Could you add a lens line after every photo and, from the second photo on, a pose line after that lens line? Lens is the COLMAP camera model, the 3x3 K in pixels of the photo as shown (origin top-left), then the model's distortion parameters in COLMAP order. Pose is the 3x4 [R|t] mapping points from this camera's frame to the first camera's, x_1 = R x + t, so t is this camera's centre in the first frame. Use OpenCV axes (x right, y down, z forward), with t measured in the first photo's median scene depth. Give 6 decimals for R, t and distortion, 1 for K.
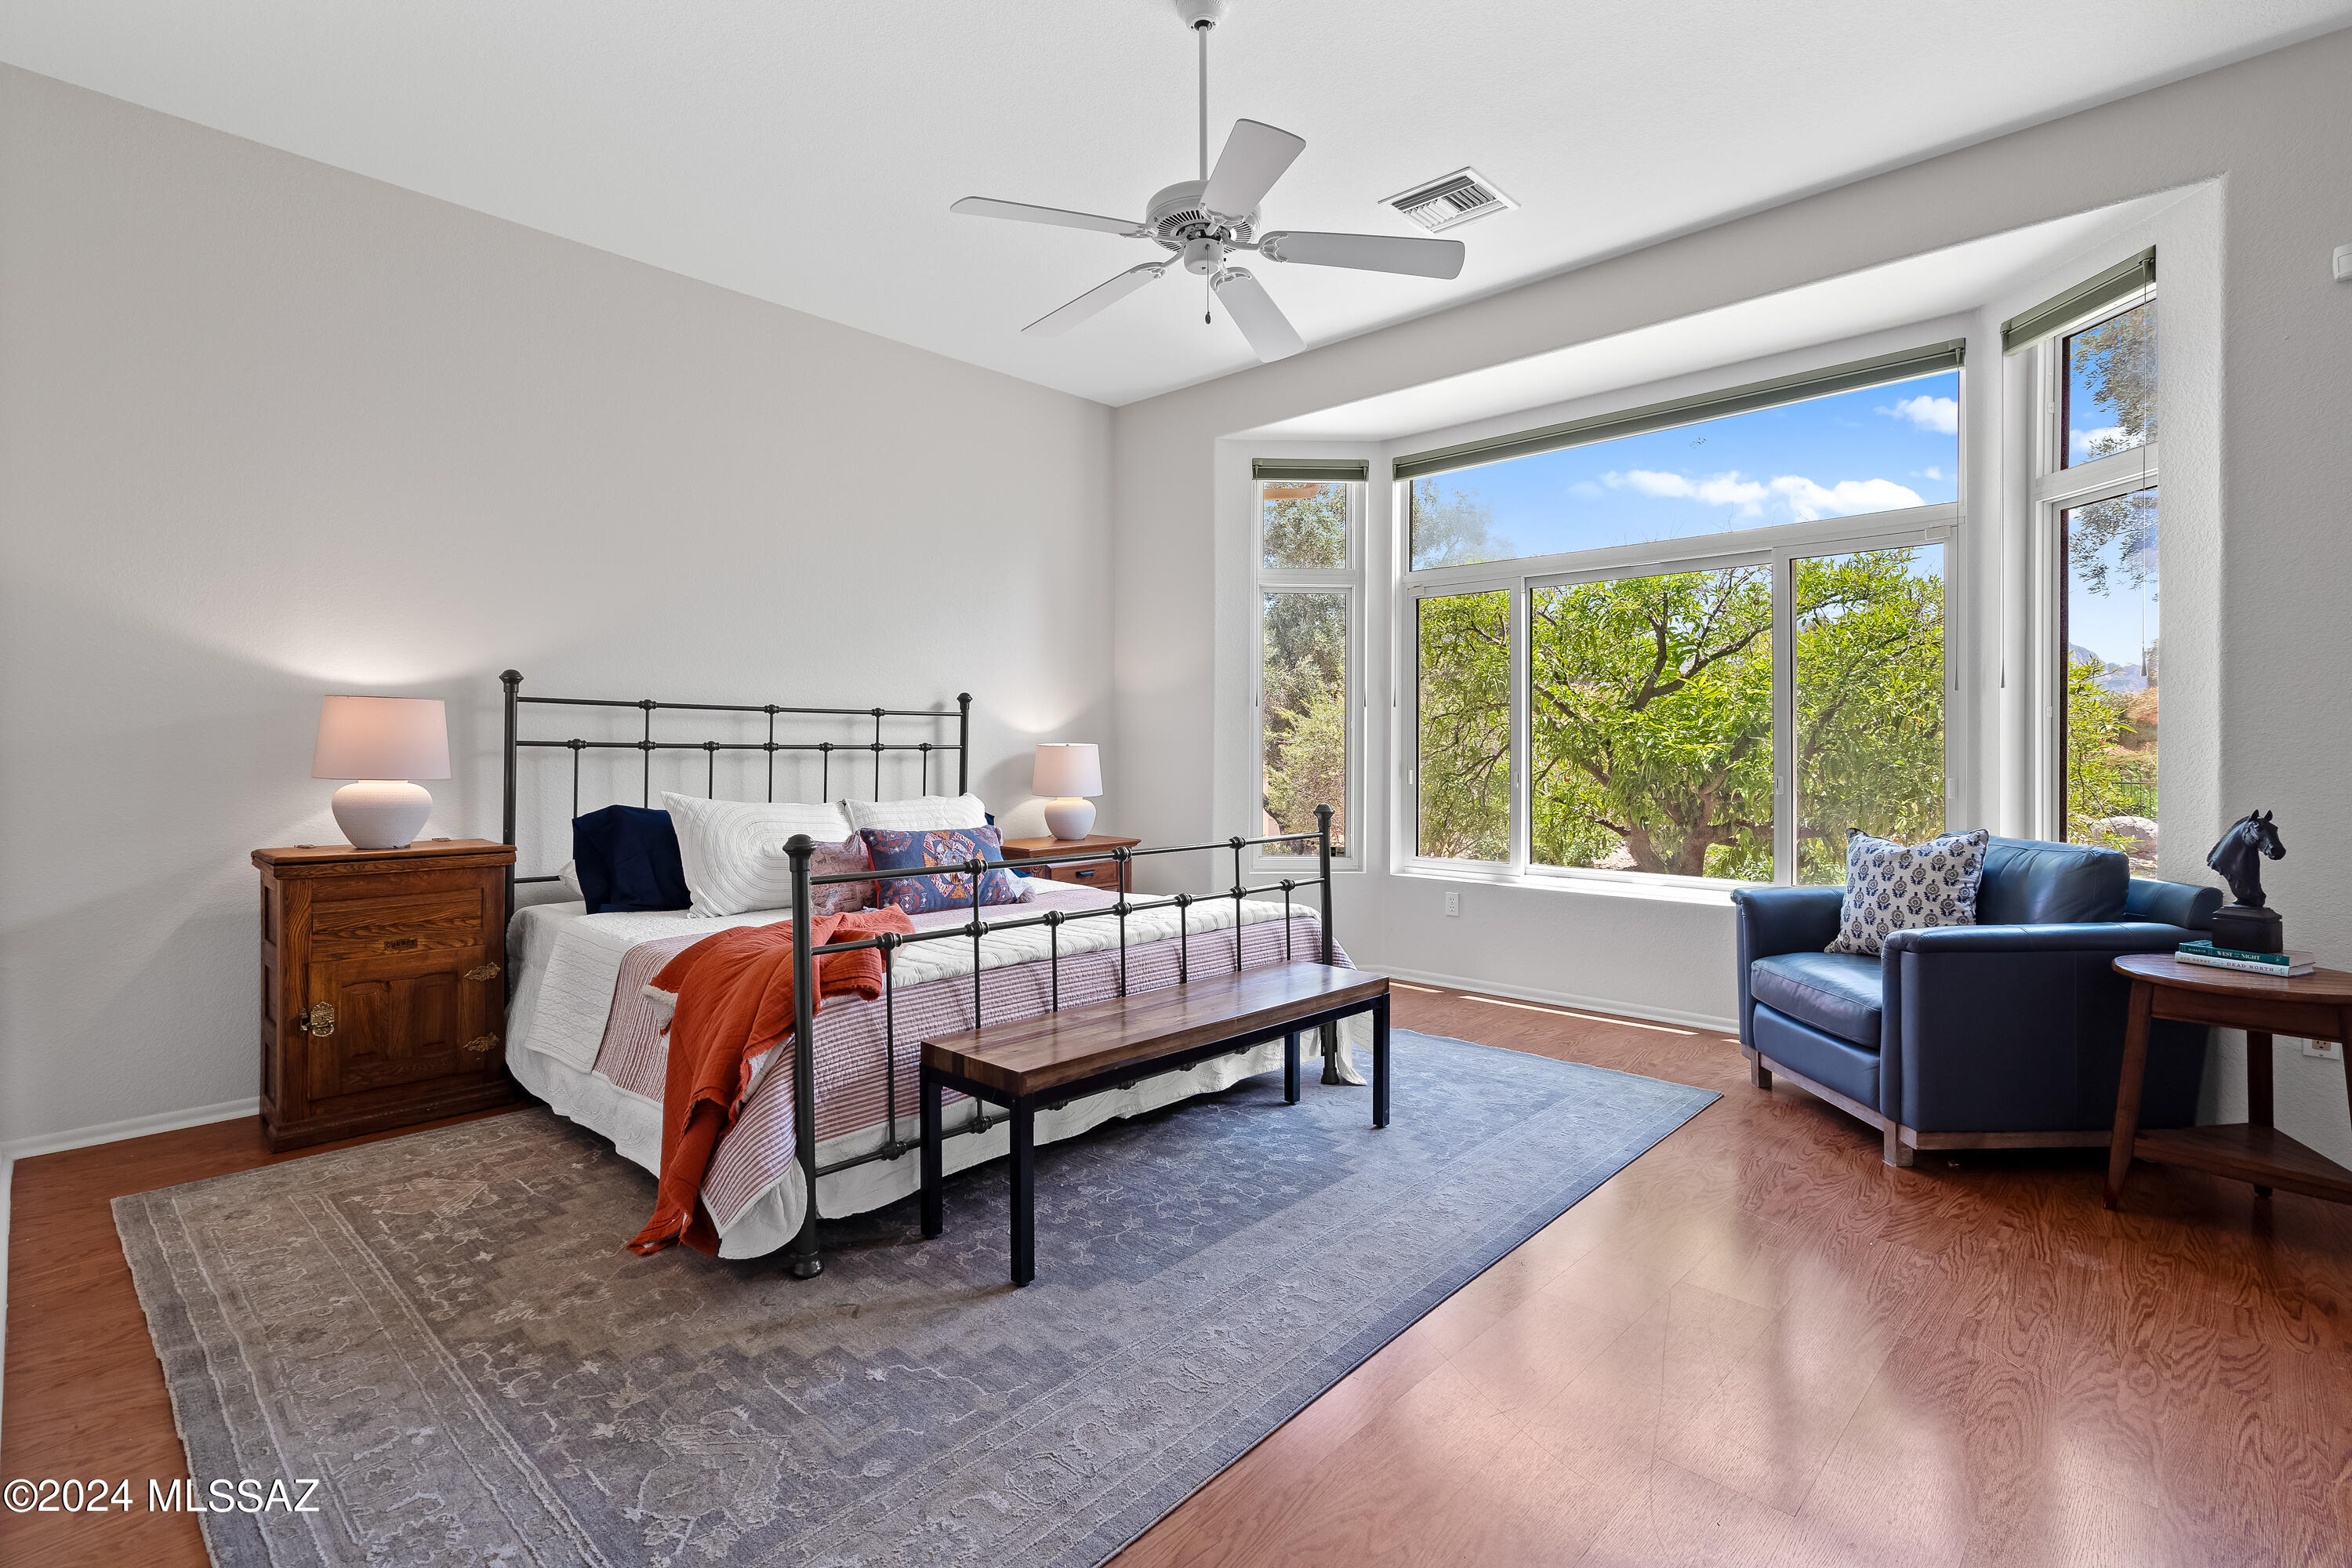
lens RADIAL K [[1100.4, 0, 1188.3], [0, 1100.4, 776.3], [0, 0, 1]] dist [-0.001505, -0.000402]
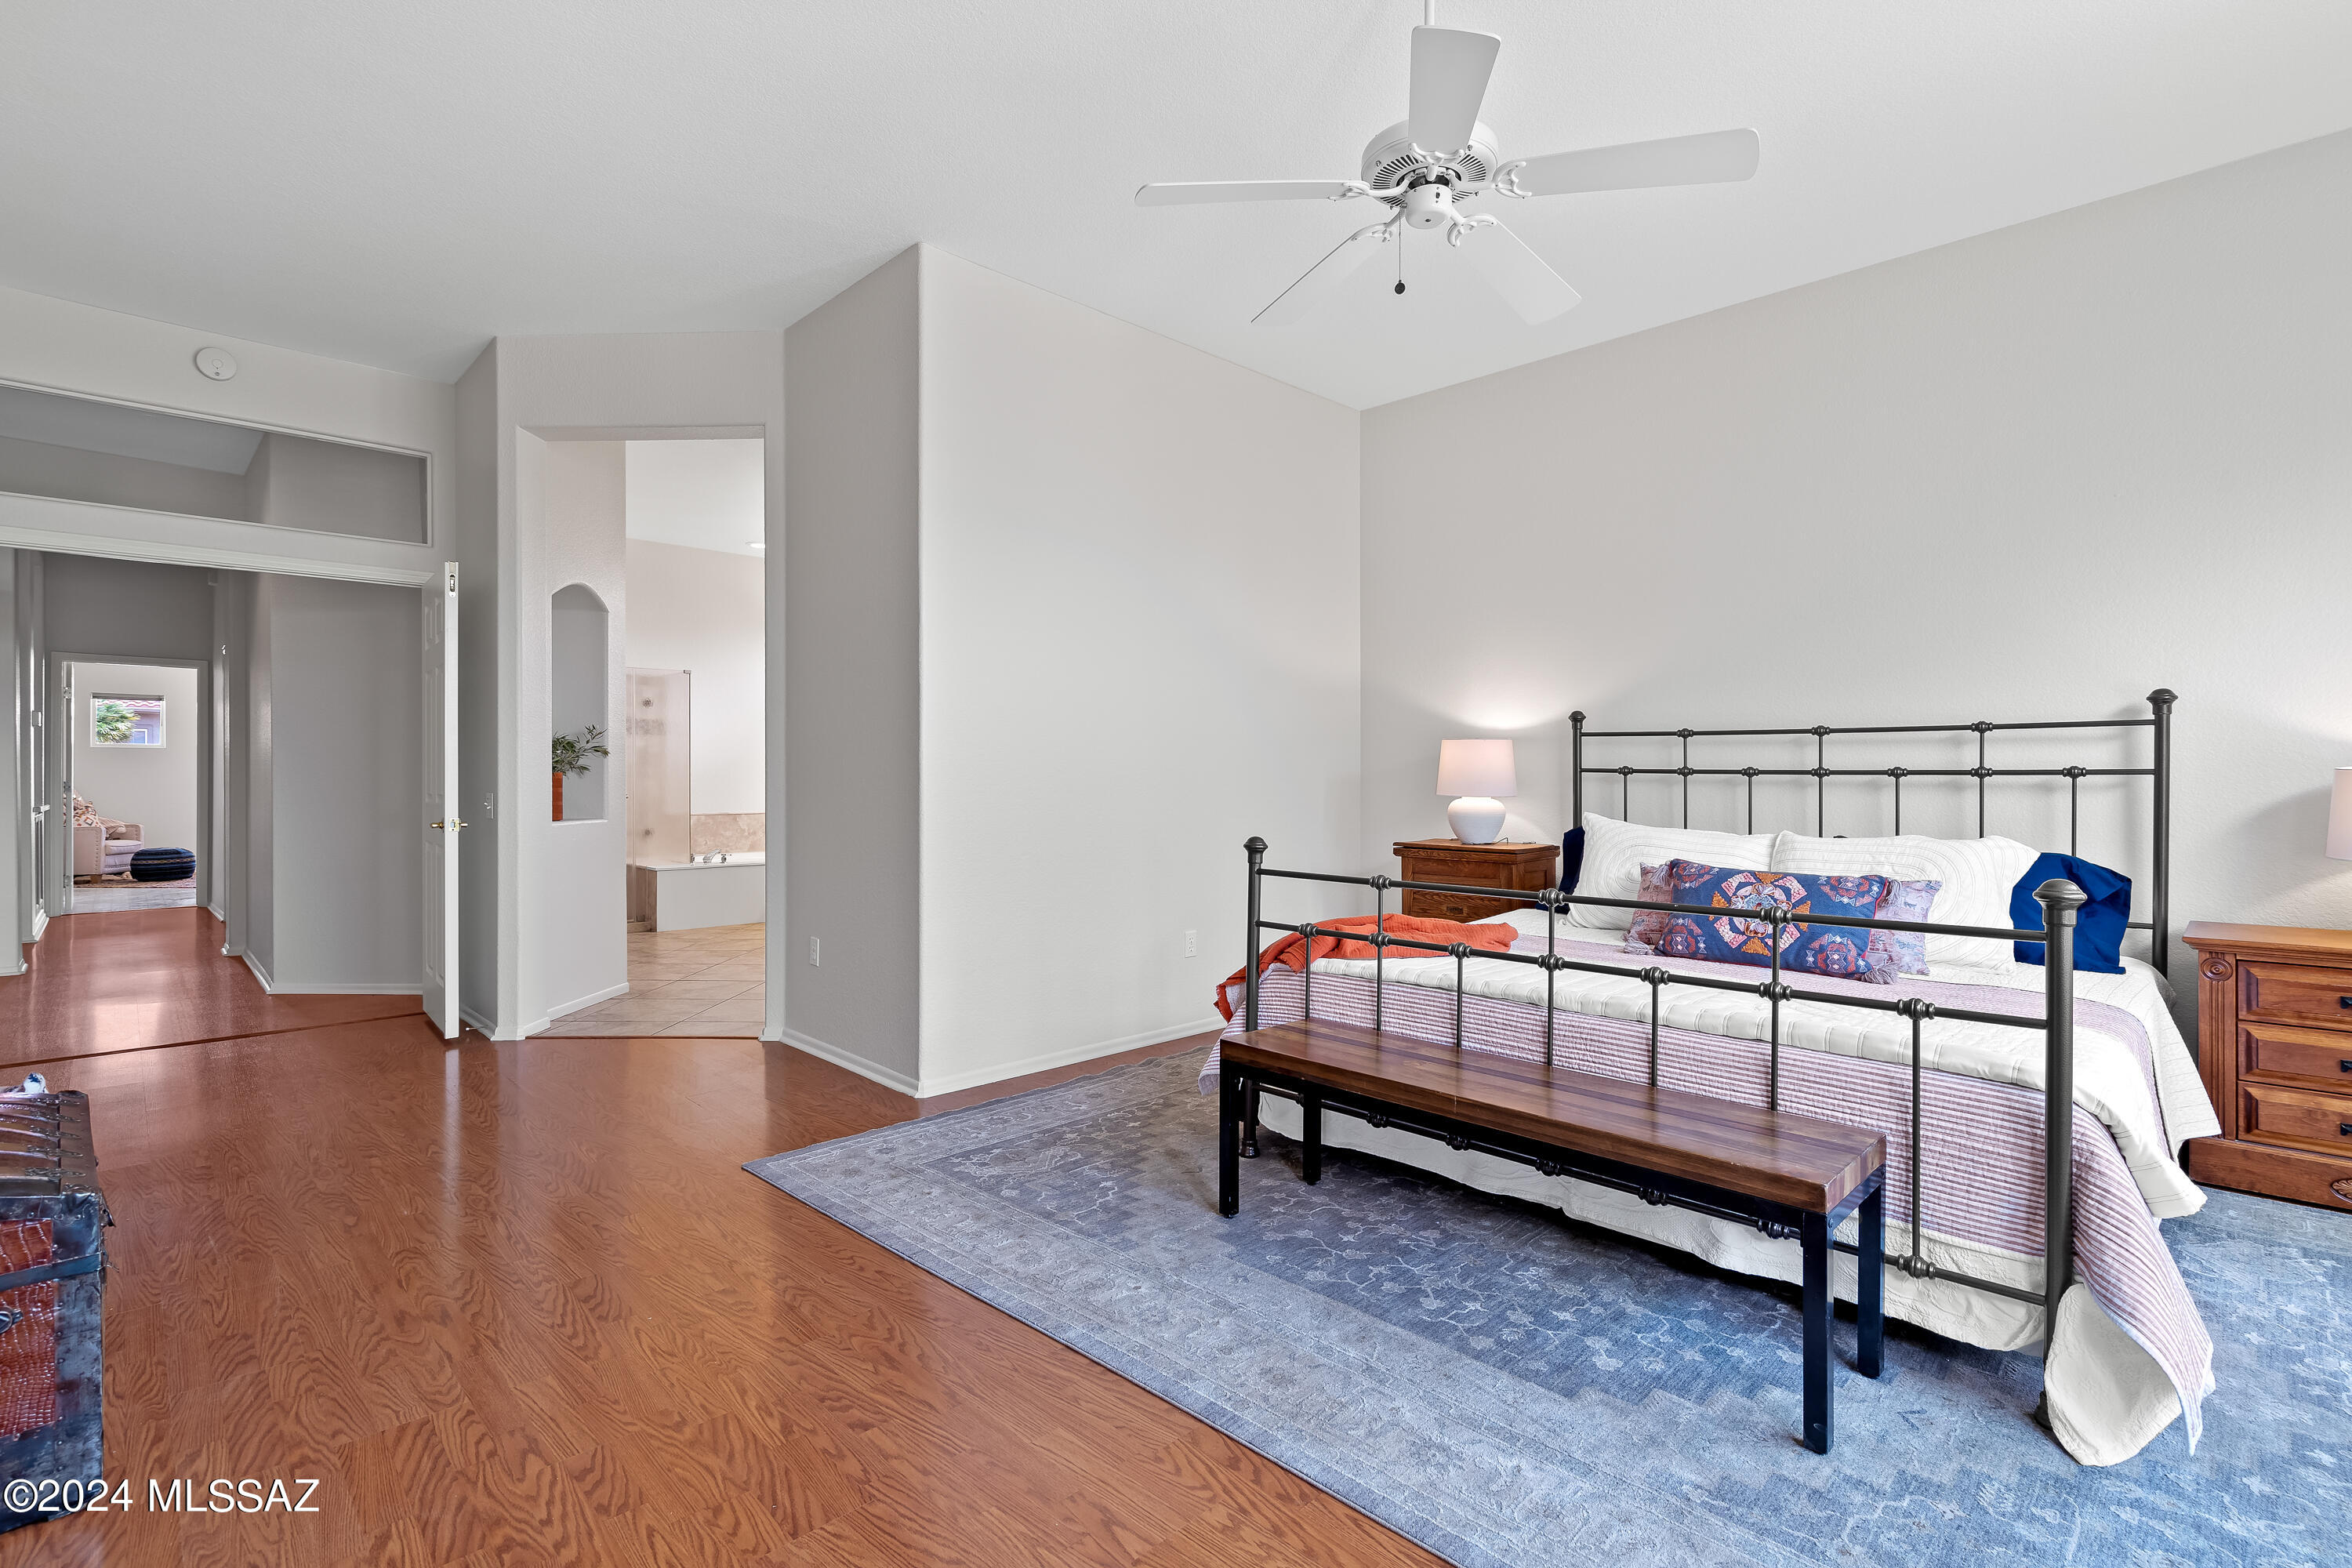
lens RADIAL K [[1100.4, 0, 1188.3], [0, 1100.4, 776.3], [0, 0, 1]] dist [-0.001505, -0.000402]
pose [[-0.037358, -0.002958, -0.999298, 0.800102], [-0.027679, 0.999615, -0.001924, -0.010670], [0.998919, 0.027587, -0.037425, 0.752594]]
